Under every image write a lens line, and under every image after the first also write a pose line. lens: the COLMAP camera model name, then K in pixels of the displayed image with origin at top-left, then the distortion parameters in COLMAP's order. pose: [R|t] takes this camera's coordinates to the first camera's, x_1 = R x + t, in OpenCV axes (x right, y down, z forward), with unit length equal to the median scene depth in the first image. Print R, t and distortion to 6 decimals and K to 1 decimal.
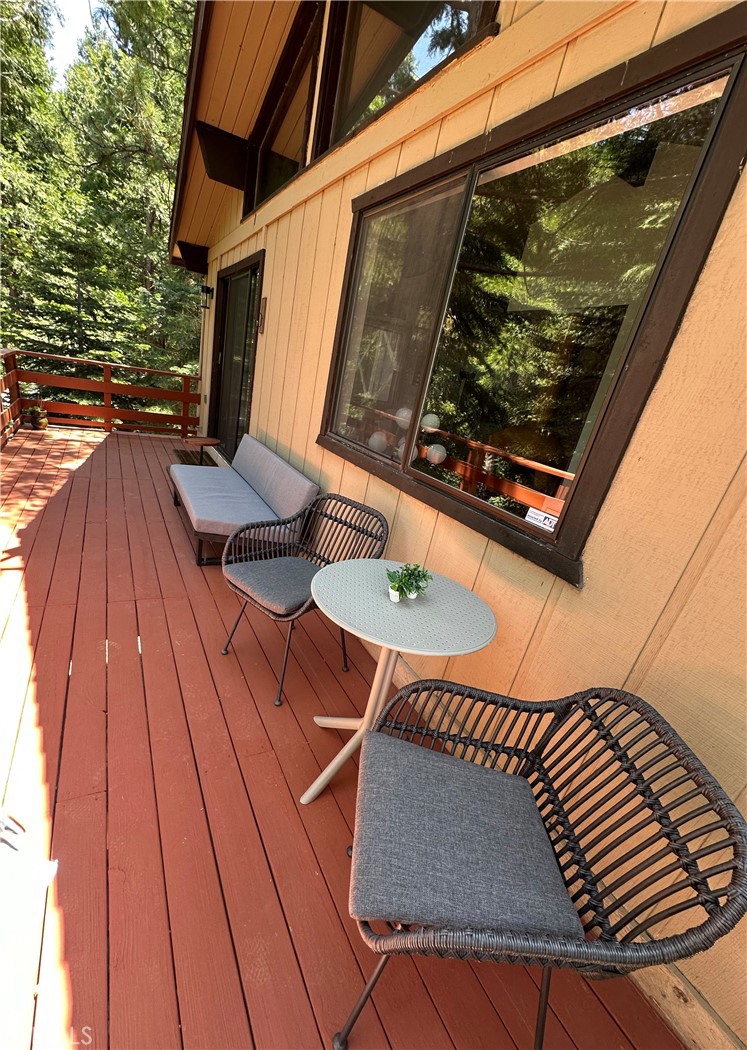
lens RADIAL K [[432.6, 0, 337.7], [0, 432.6, 548.2], [0, 0, 1]] dist [-0.001302, -0.000023]
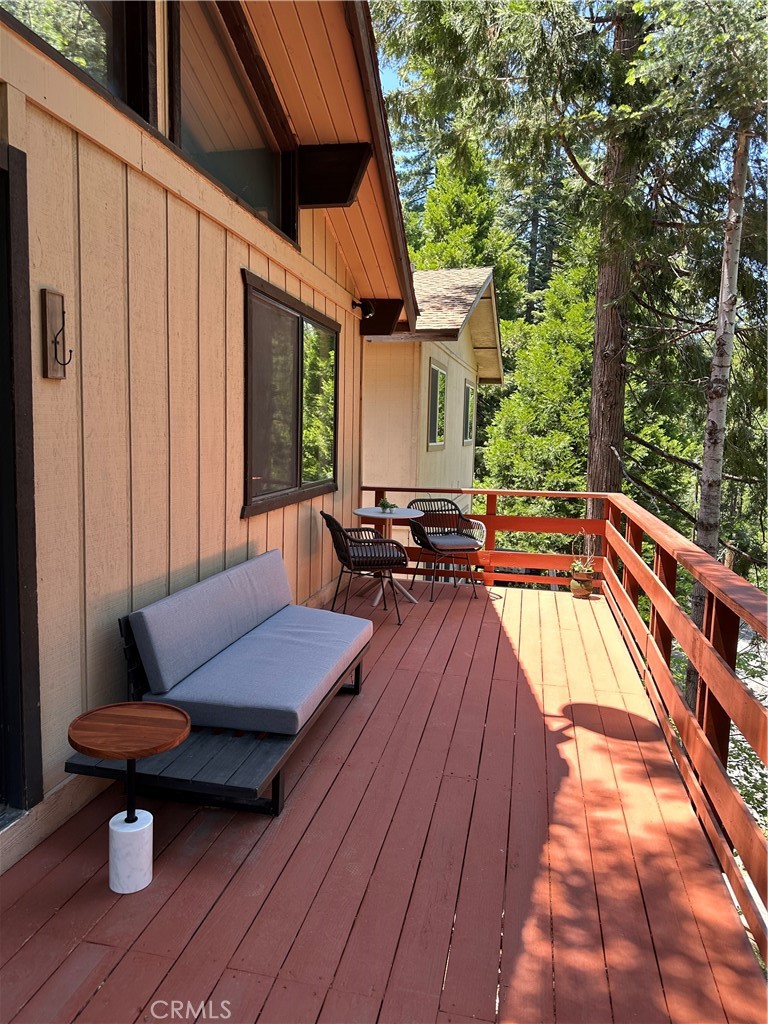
lens RADIAL K [[771.9, 0, 384.0], [0, 771.9, 512.0], [0, 0, 1]] dist [0.000561, 0.000088]
pose [[-0.769733, -0.258586, 0.583647, -0.945115], [0.081181, 0.867208, 0.491283, -0.809370], [-0.633183, 0.425538, -0.646527, 1.501332]]
